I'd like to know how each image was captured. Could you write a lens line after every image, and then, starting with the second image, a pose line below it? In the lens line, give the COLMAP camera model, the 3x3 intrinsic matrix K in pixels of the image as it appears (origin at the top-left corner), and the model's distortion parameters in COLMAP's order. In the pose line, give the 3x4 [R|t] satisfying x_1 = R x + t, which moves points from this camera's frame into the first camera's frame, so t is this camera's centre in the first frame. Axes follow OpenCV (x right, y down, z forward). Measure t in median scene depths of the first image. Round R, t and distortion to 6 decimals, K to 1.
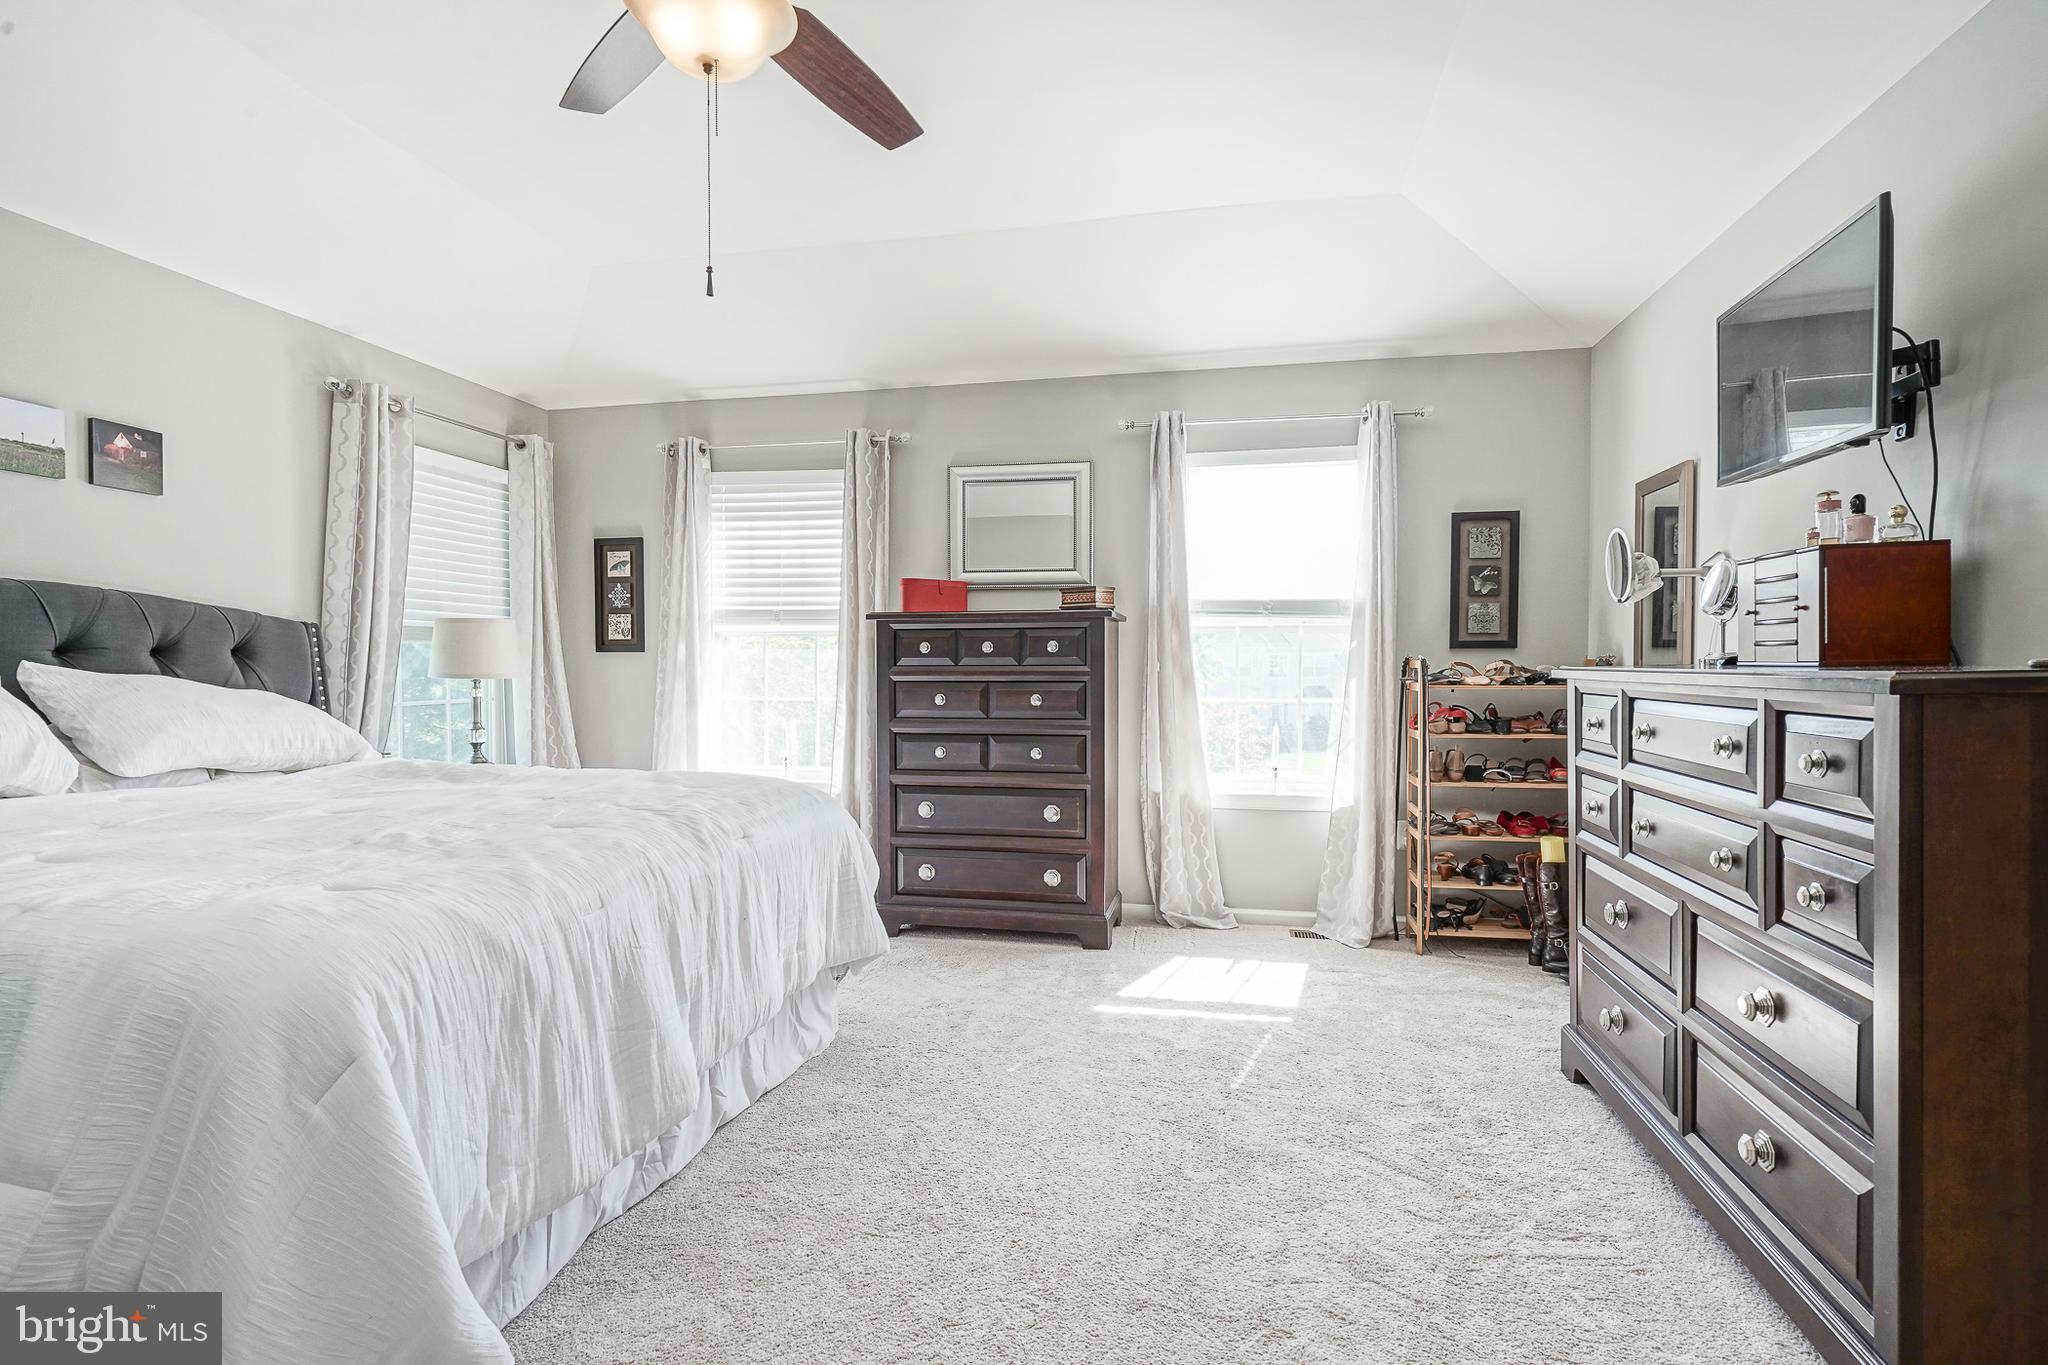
lens RADIAL K [[1012.3, 0, 1016.0], [0, 1012.3, 691.7], [0, 0, 1]] dist [-0.005595, 0.003931]
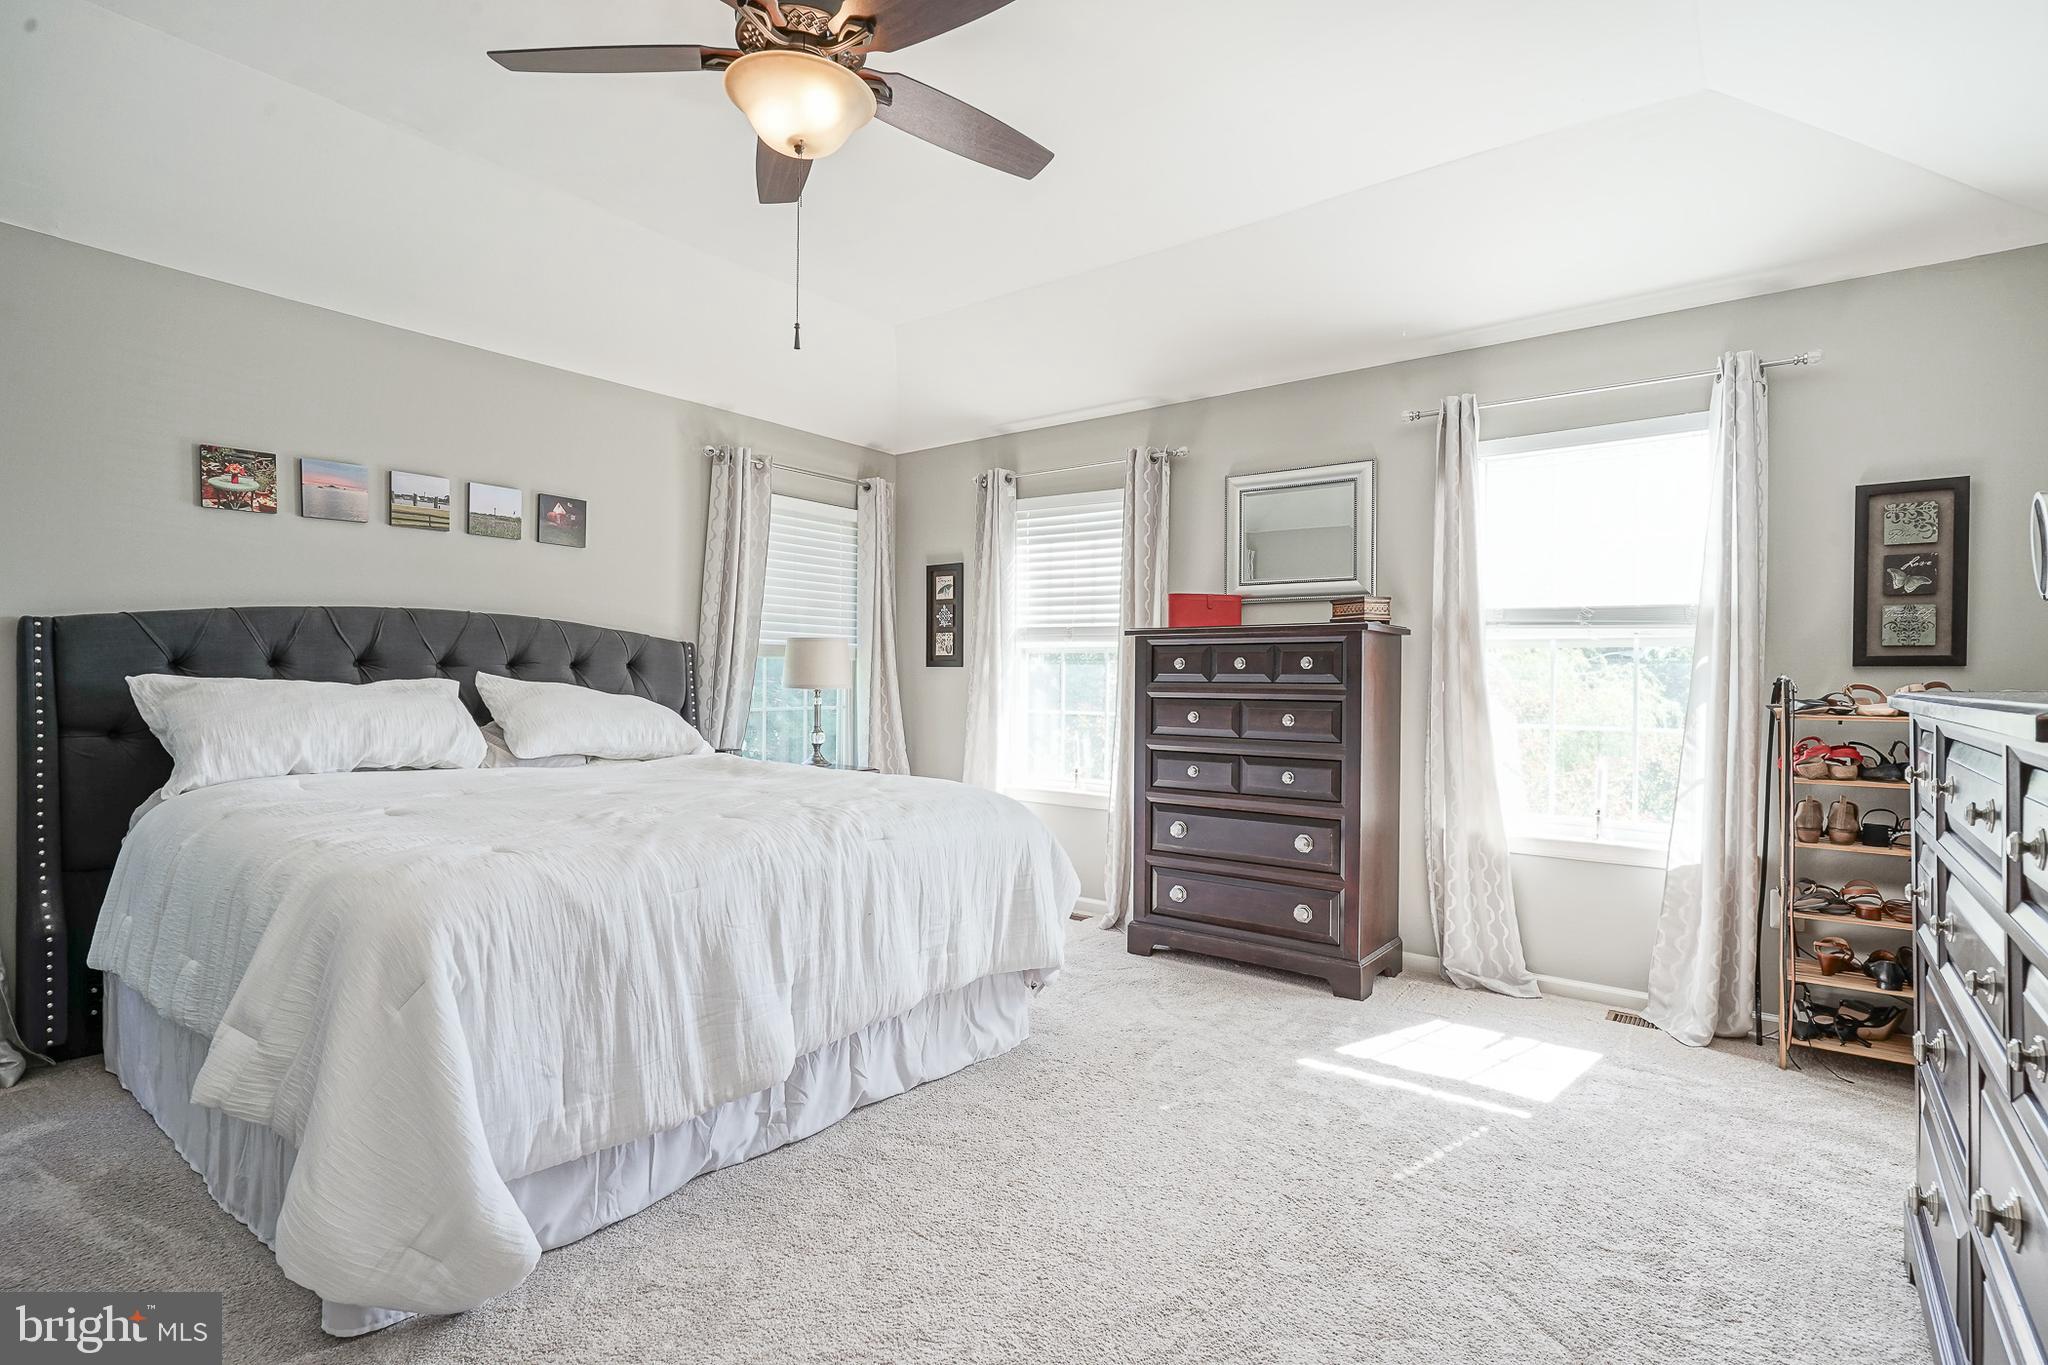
lens RADIAL K [[1006.9, 0, 1024.0], [0, 1006.9, 682.5], [0, 0, 1]] dist [-0.012106, 0.010397]
pose [[0.897755, 0.010459, -0.440372, 0.215919], [-0.021242, 0.999583, -0.019564, -0.003143], [0.439984, 0.026919, 0.897602, 0.063258]]
